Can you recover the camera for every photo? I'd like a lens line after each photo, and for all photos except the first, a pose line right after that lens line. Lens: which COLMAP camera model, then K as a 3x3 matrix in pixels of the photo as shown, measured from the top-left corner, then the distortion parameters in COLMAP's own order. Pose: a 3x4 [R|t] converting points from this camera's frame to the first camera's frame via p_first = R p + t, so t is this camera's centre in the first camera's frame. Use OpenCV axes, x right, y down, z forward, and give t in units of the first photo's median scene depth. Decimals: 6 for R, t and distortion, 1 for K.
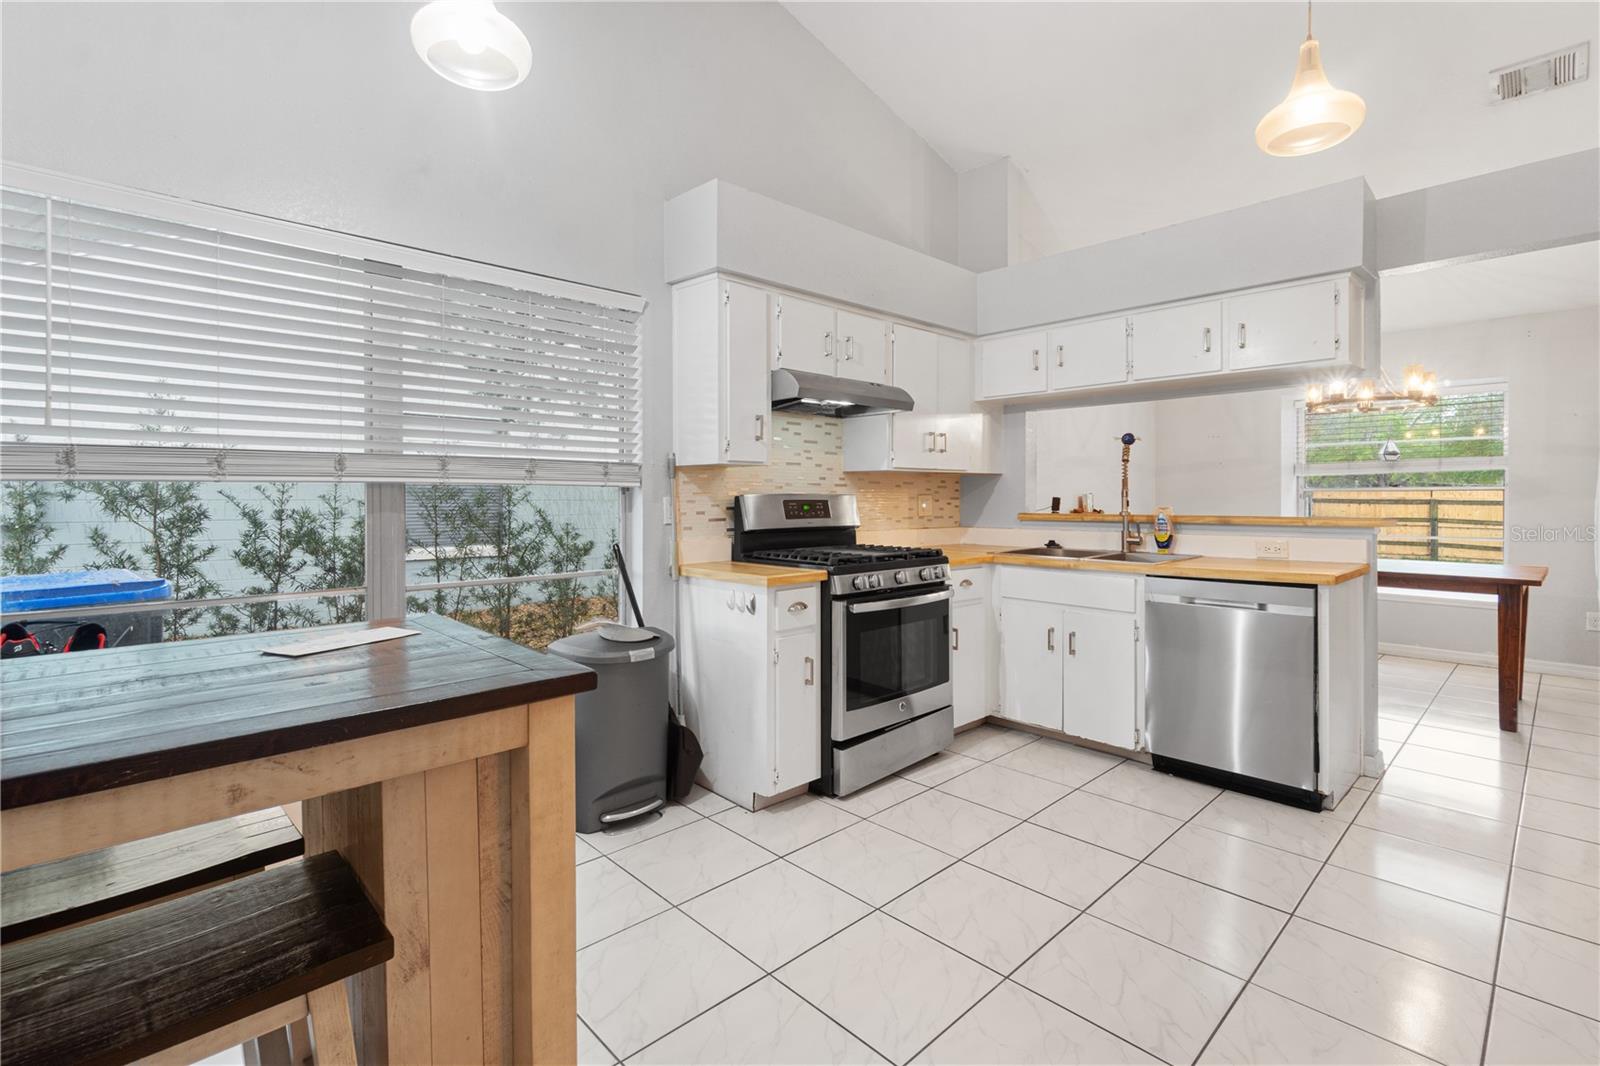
lens RADIAL K [[698.3, 0, 821.2], [0, 698.3, 494.3], [0, 0, 1]] dist [-0.003098, -0.001085]
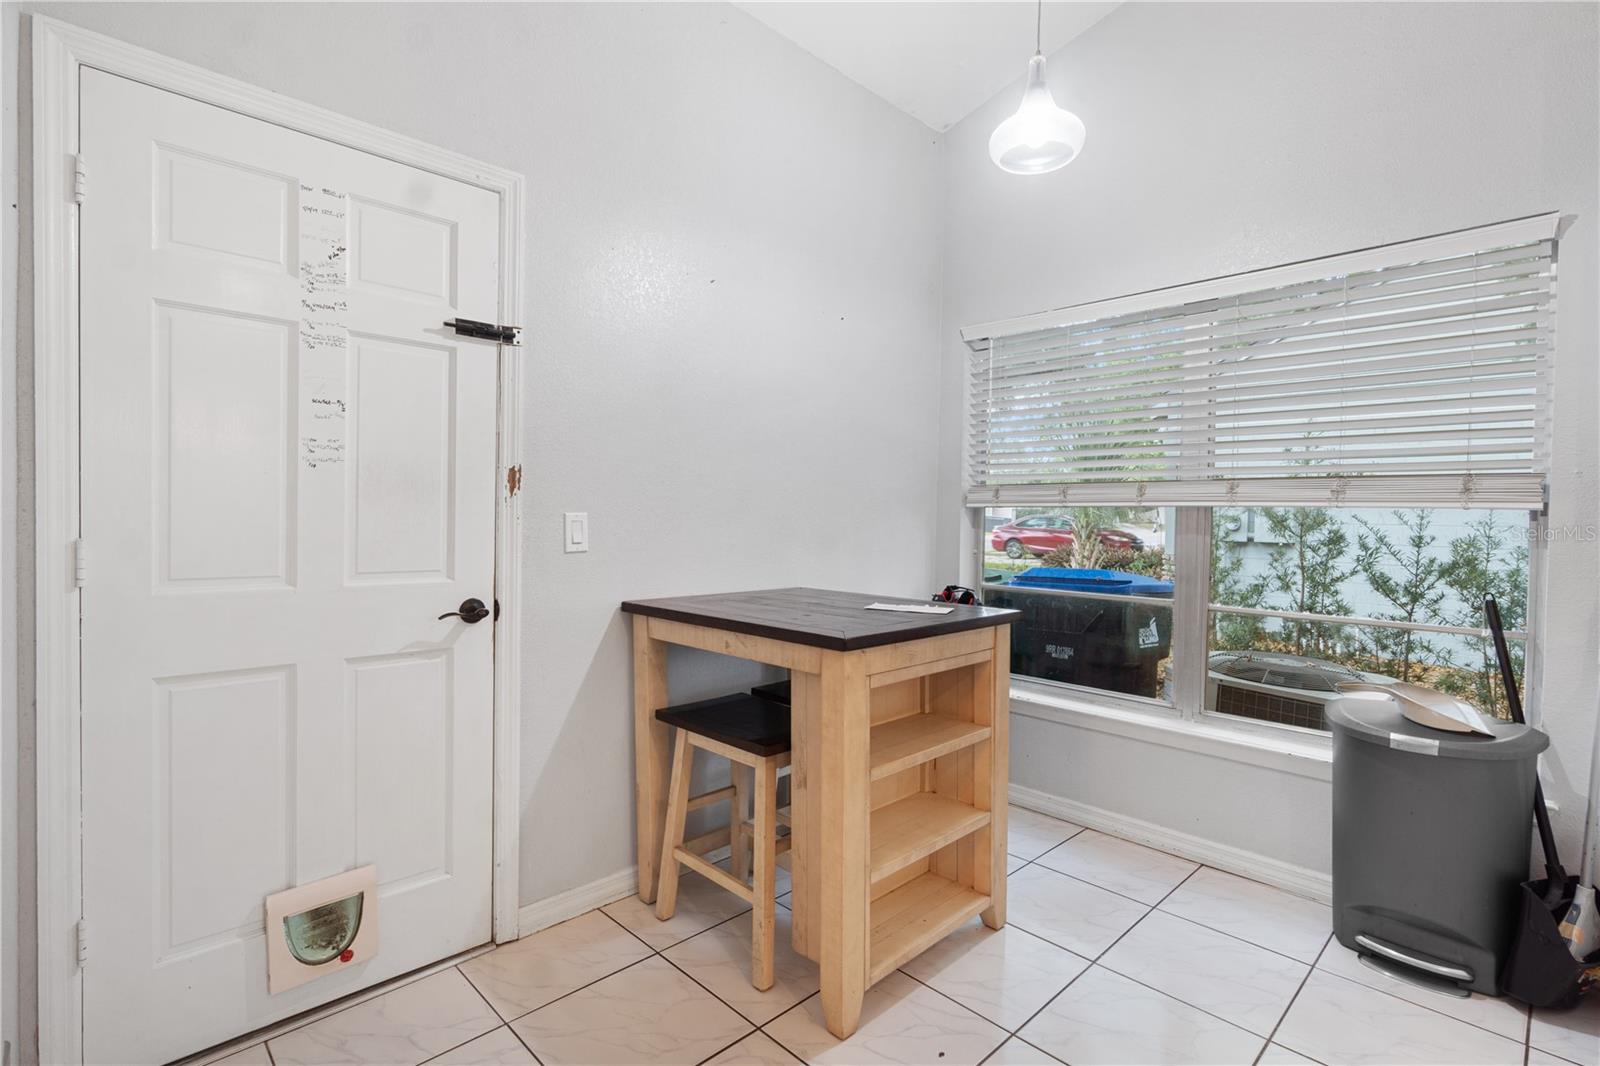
lens RADIAL K [[737.7, 0, 807.1], [0, 737.7, 525.2], [0, 0, 1]] dist [-0.008697, 0.000902]
pose [[0.026782, 0.015412, -0.999522, 0.232096], [-0.009748, 0.999838, 0.015156, 0.000420], [0.999594, 0.009338, 0.026928, 0.176188]]
